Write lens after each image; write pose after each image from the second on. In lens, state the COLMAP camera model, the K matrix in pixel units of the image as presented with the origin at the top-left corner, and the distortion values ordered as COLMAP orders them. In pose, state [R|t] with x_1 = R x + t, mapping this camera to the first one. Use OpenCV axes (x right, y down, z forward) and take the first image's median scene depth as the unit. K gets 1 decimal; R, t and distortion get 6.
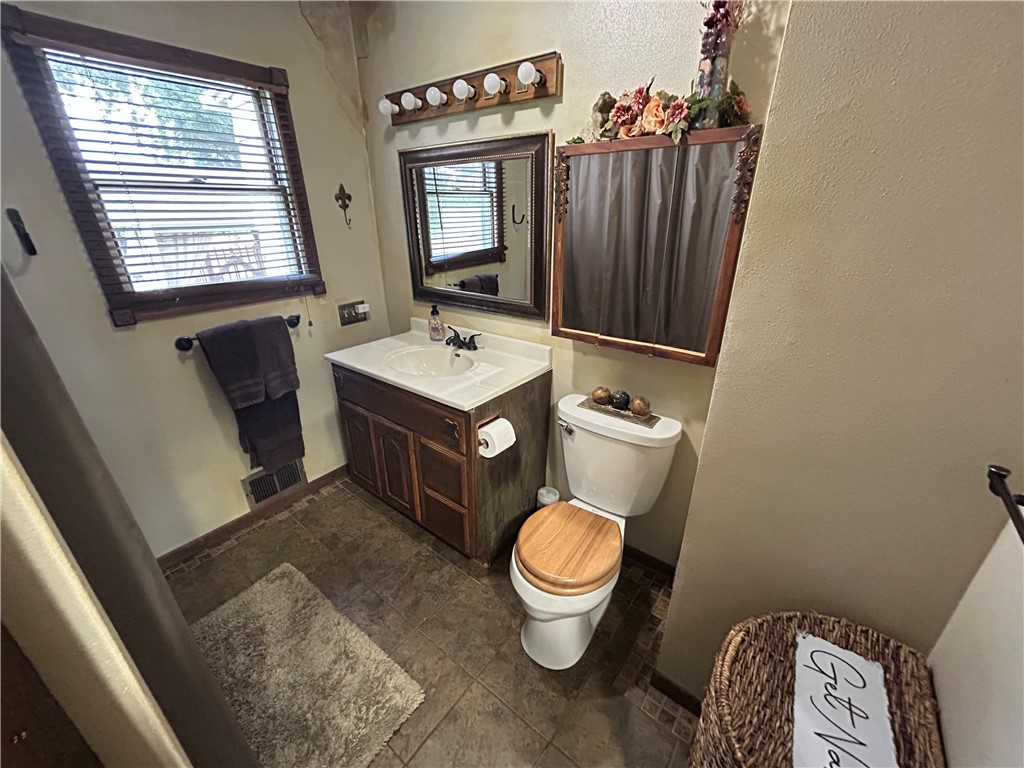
lens RADIAL K [[418.7, 0, 511.2], [0, 418.7, 385.5], [0, 0, 1]] dist [-0.001335, 0.000298]
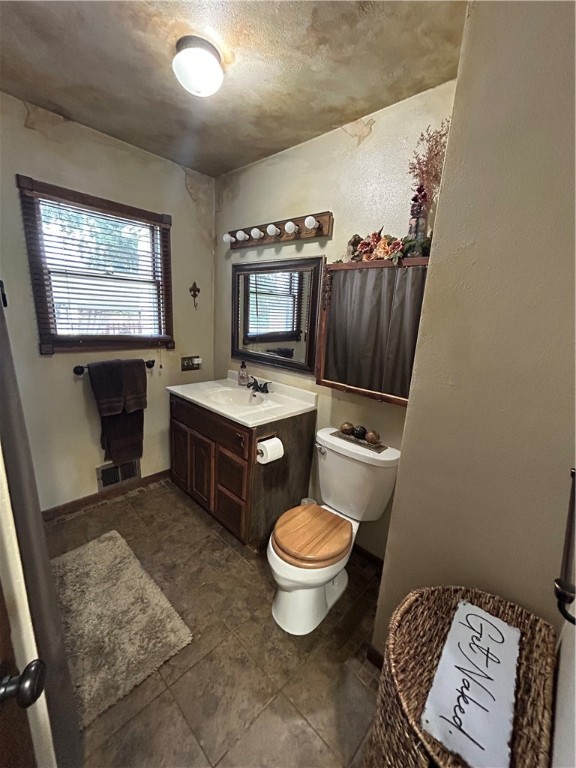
lens RADIAL K [[314.0, 0, 288.0], [0, 314.0, 384.0], [0, 0, 1]] dist [-0.001335, 0.000298]
pose [[0.992914, 0.084787, -0.083267, 0.092151], [-0.098054, 0.980388, -0.170950, 0.077403], [0.067140, 0.177903, 0.981755, -0.083022]]
